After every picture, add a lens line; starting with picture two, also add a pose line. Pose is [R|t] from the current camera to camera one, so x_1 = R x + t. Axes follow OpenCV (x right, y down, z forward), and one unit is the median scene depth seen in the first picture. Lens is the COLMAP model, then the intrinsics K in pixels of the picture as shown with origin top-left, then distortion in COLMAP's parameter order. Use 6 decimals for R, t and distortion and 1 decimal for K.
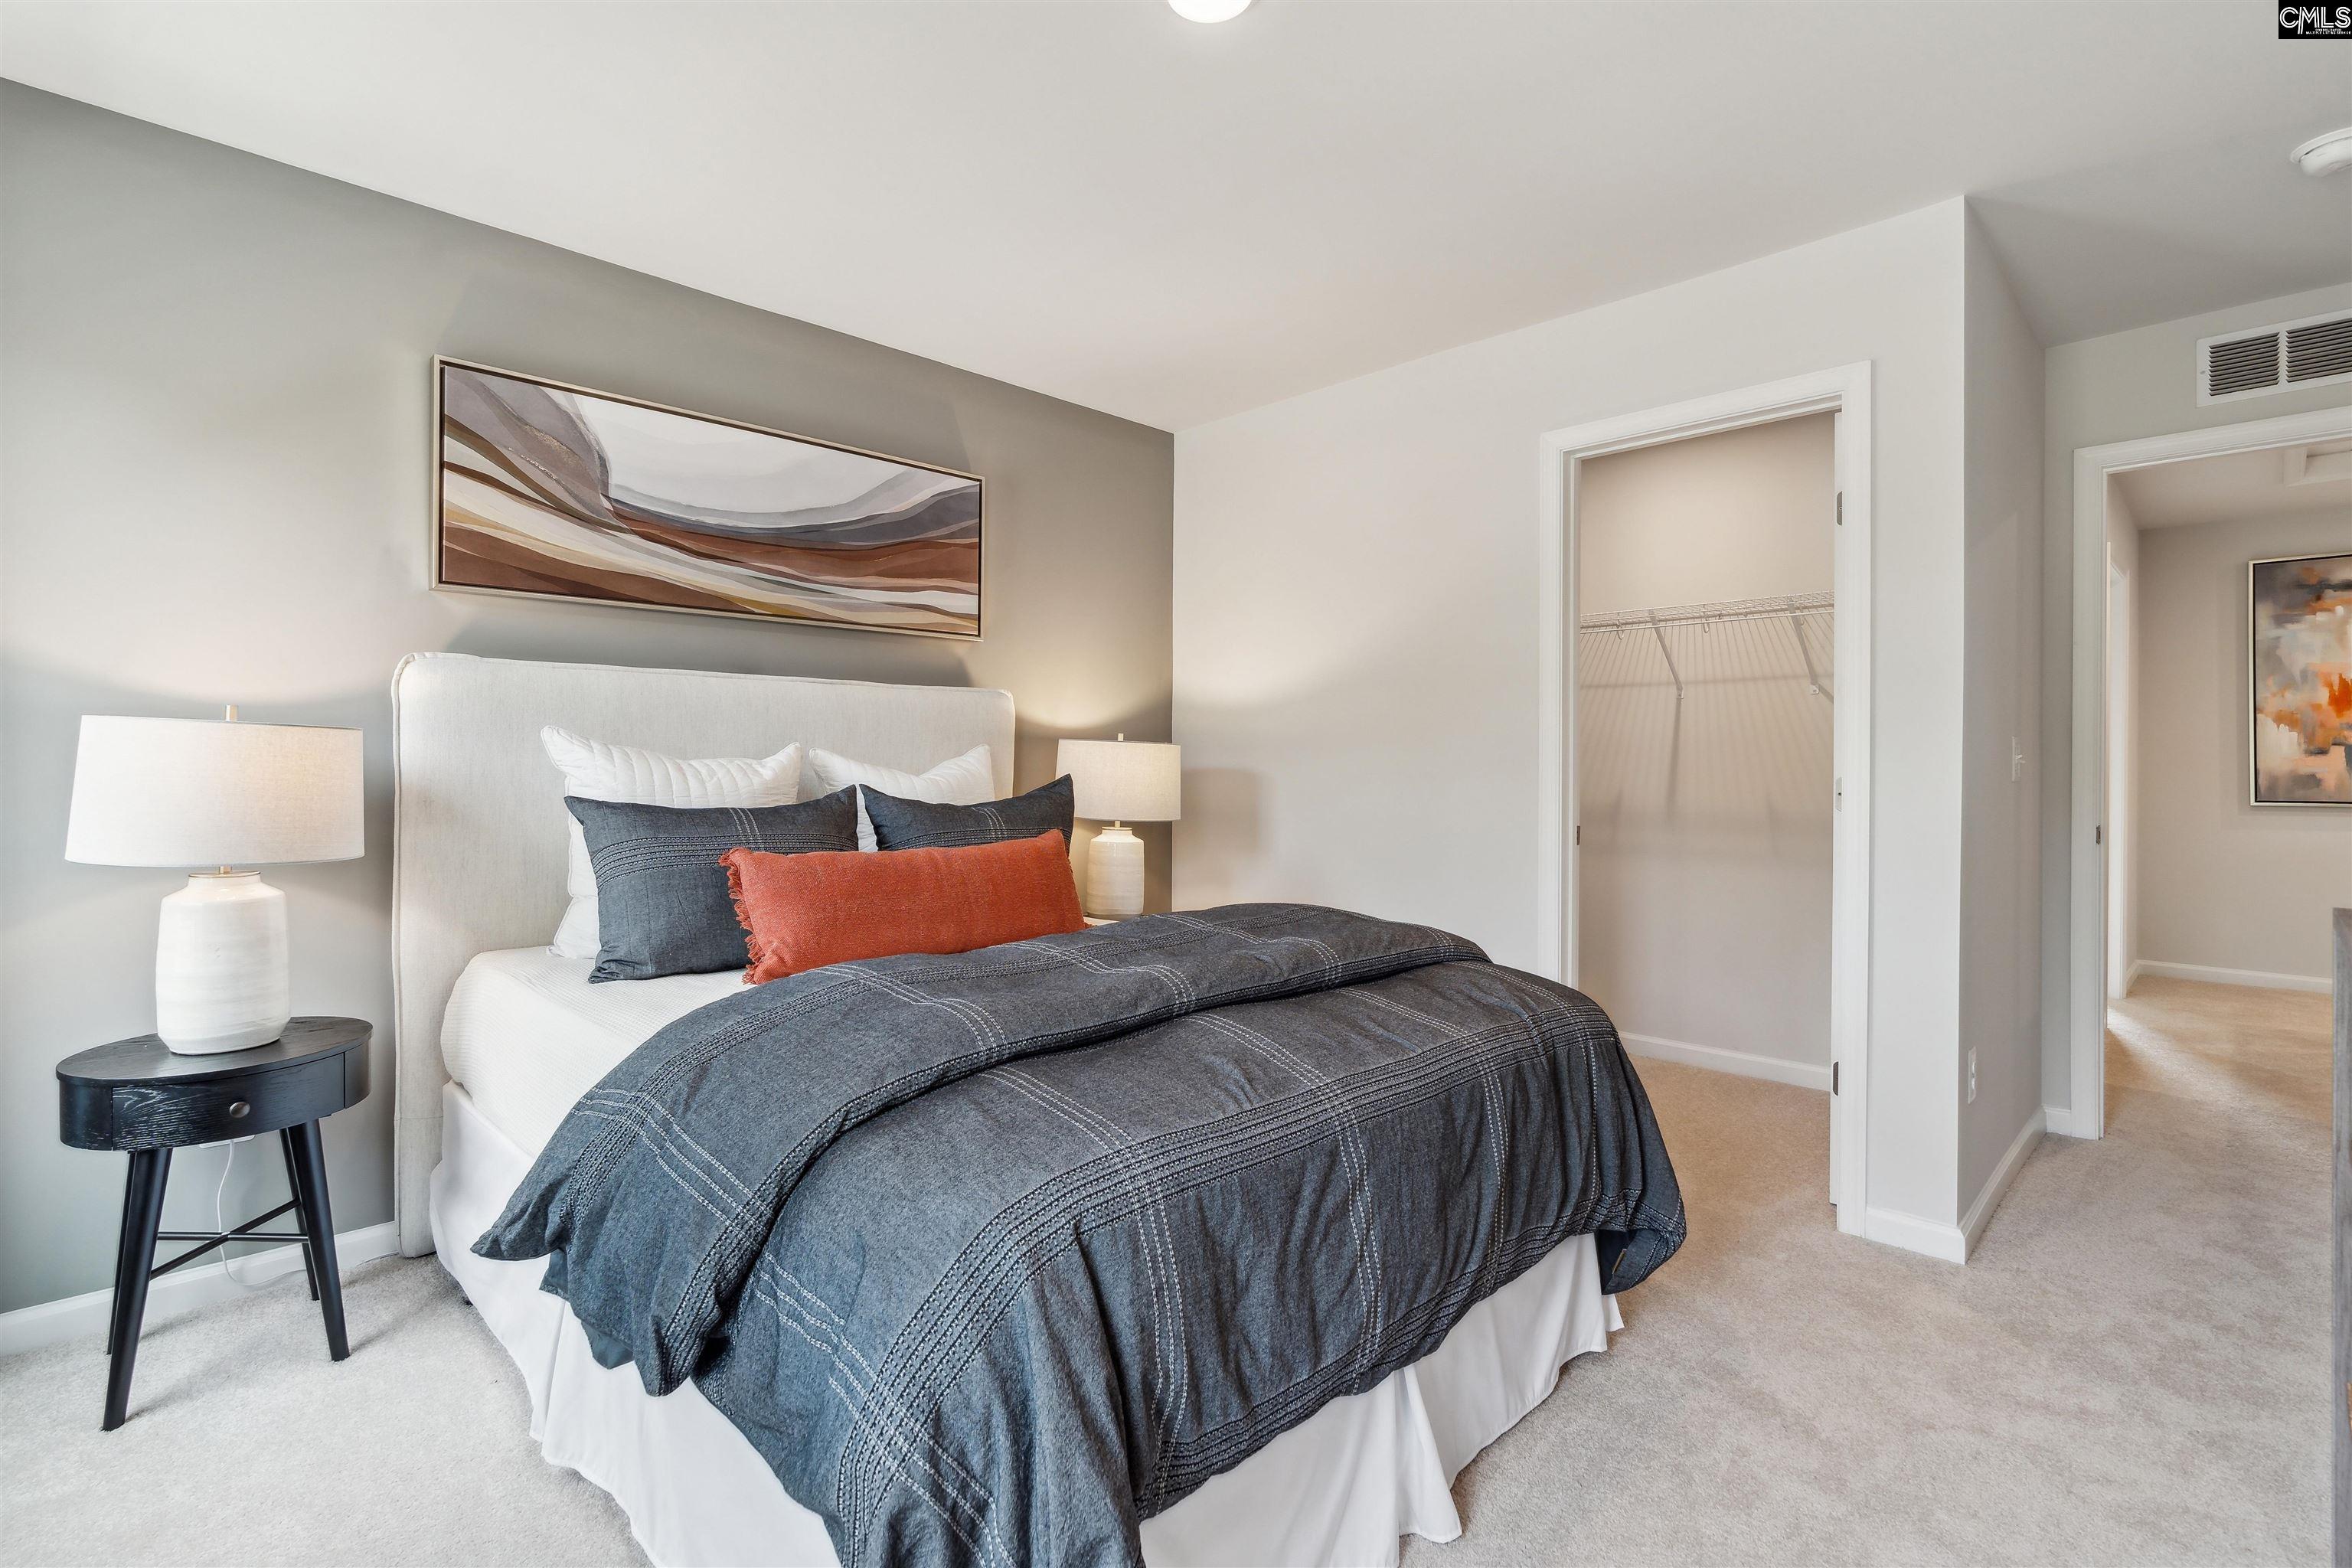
lens RADIAL K [[1092.2, 0, 1177.0], [0, 1092.2, 755.7], [0, 0, 1]] dist [-0.000065, -0.000131]
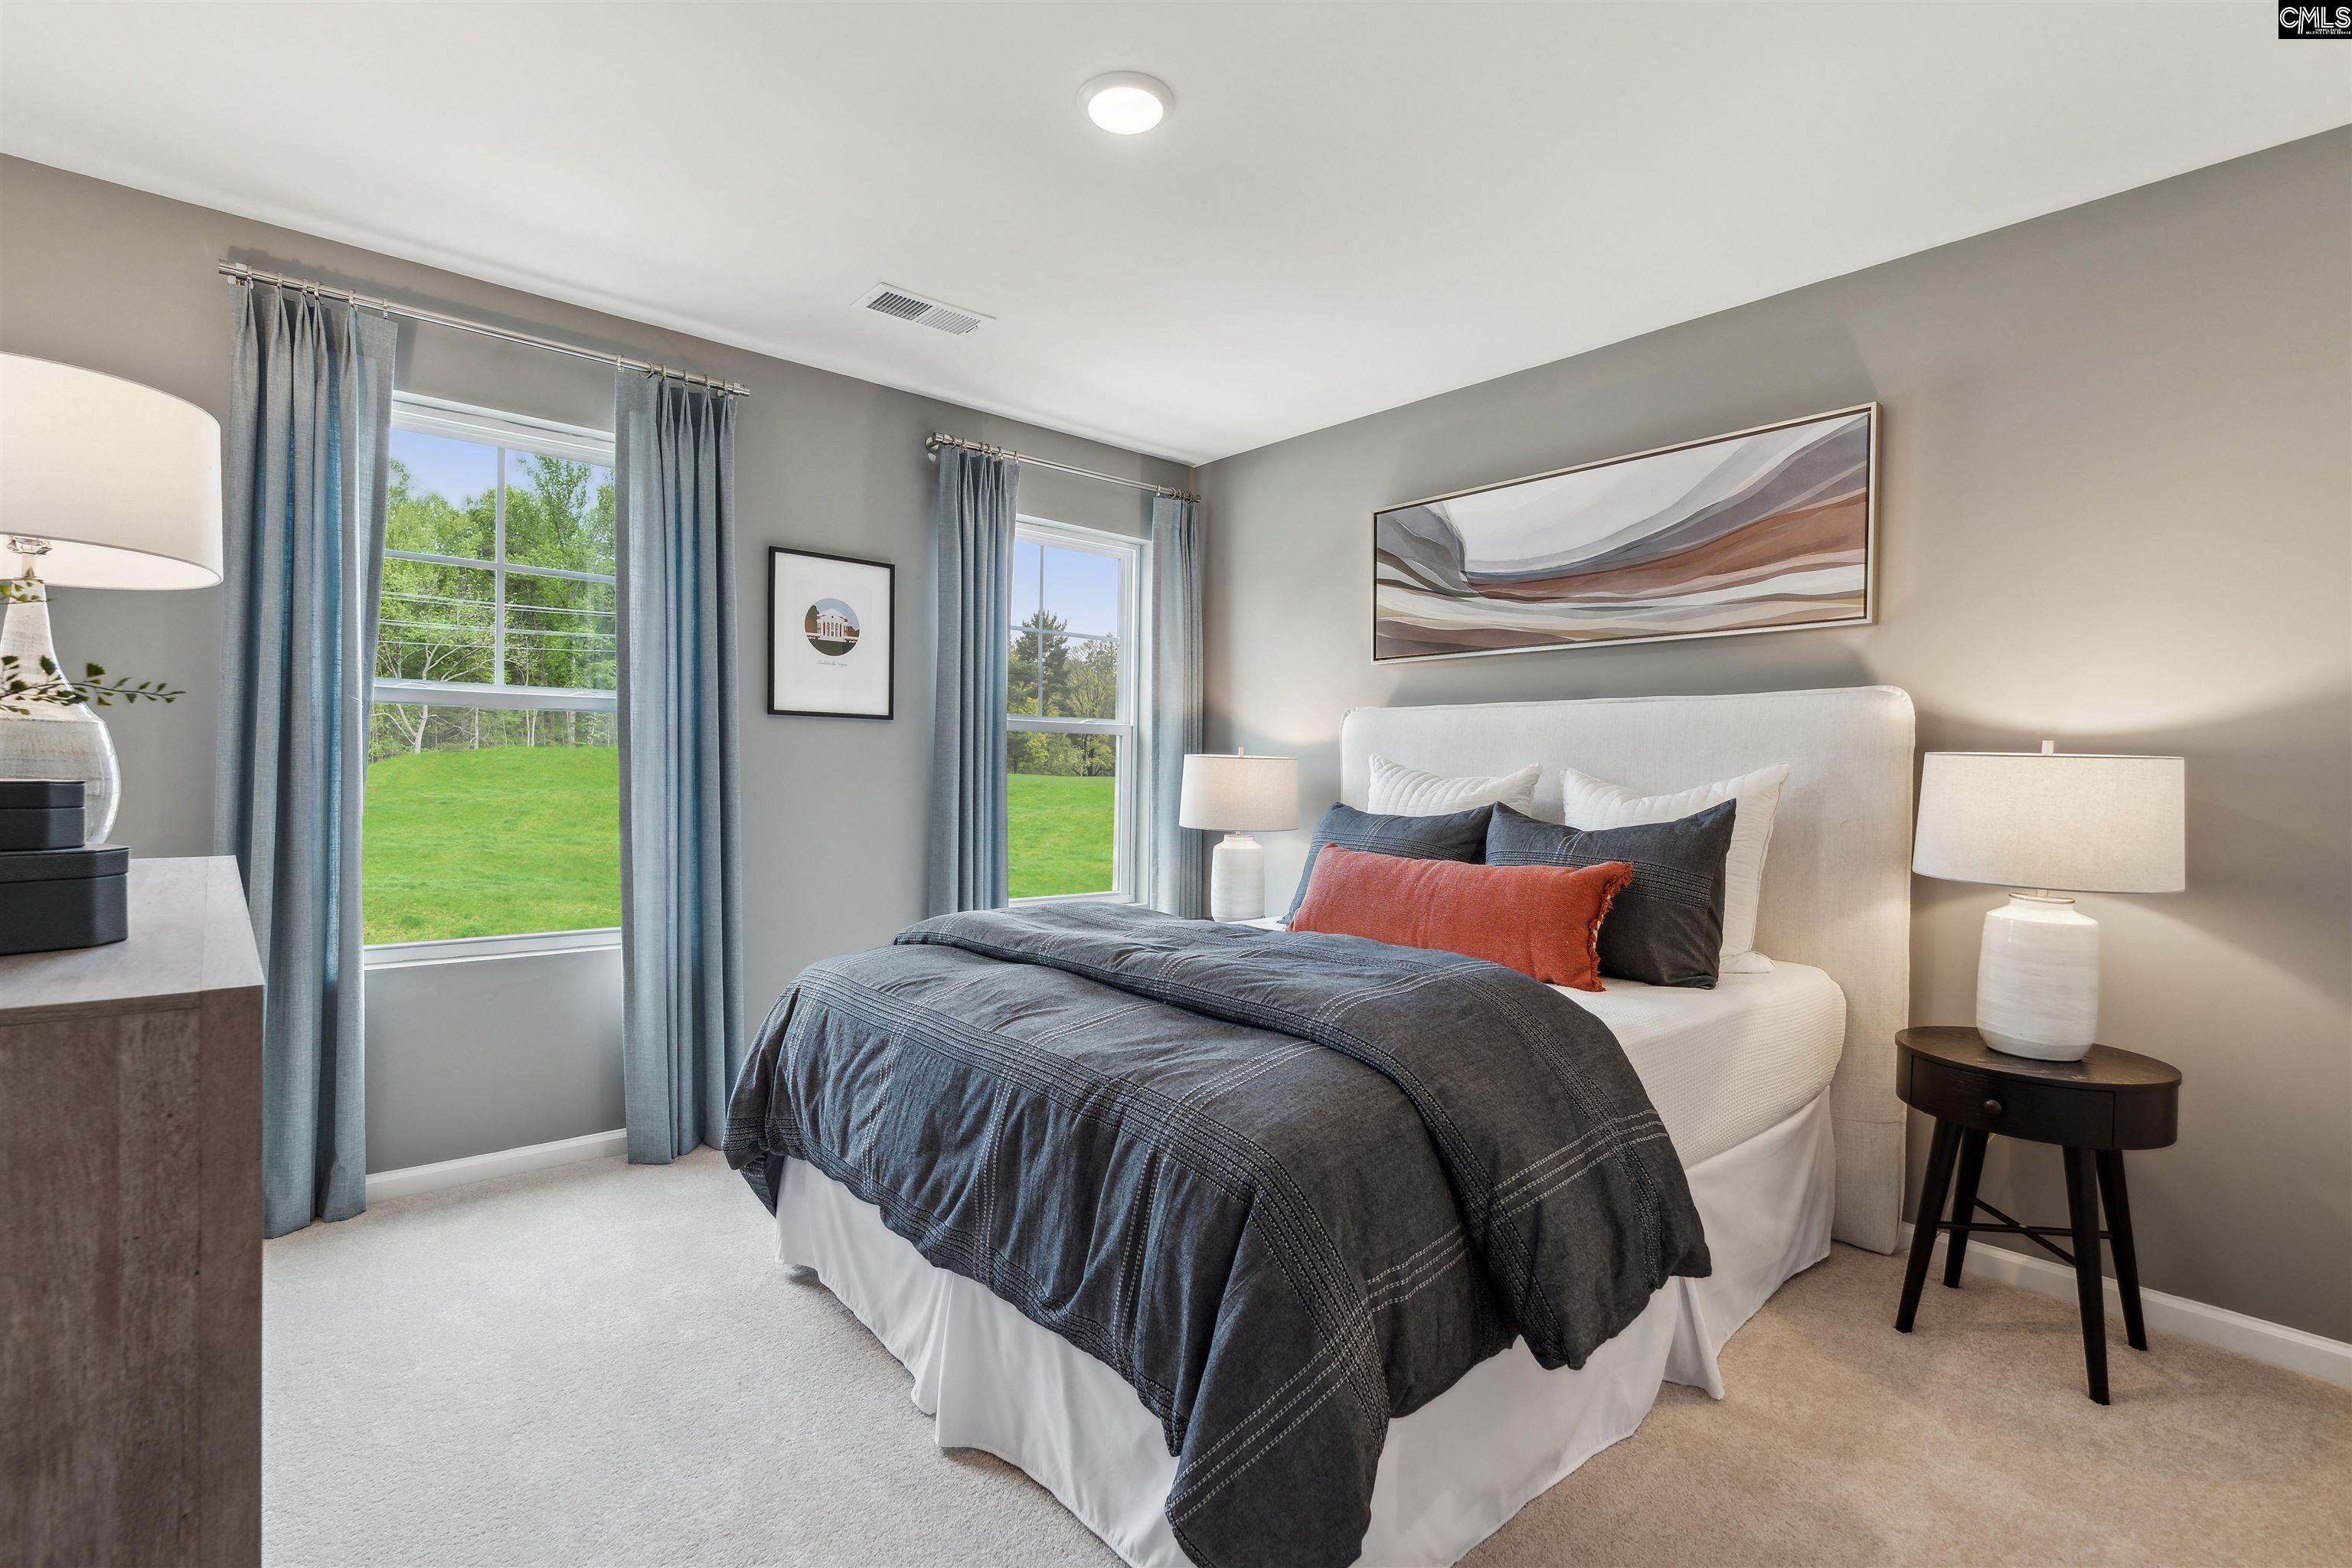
lens RADIAL K [[1095.2, 0, 1176.0], [0, 1095.2, 784.0], [0, 0, 1]] dist [0.001154, -0.000013]
pose [[-0.062130, 0.009254, -0.998025, 0.782306], [-0.007766, 0.999922, 0.009755, 0.002131], [0.998038, 0.008356, -0.062053, 0.738229]]
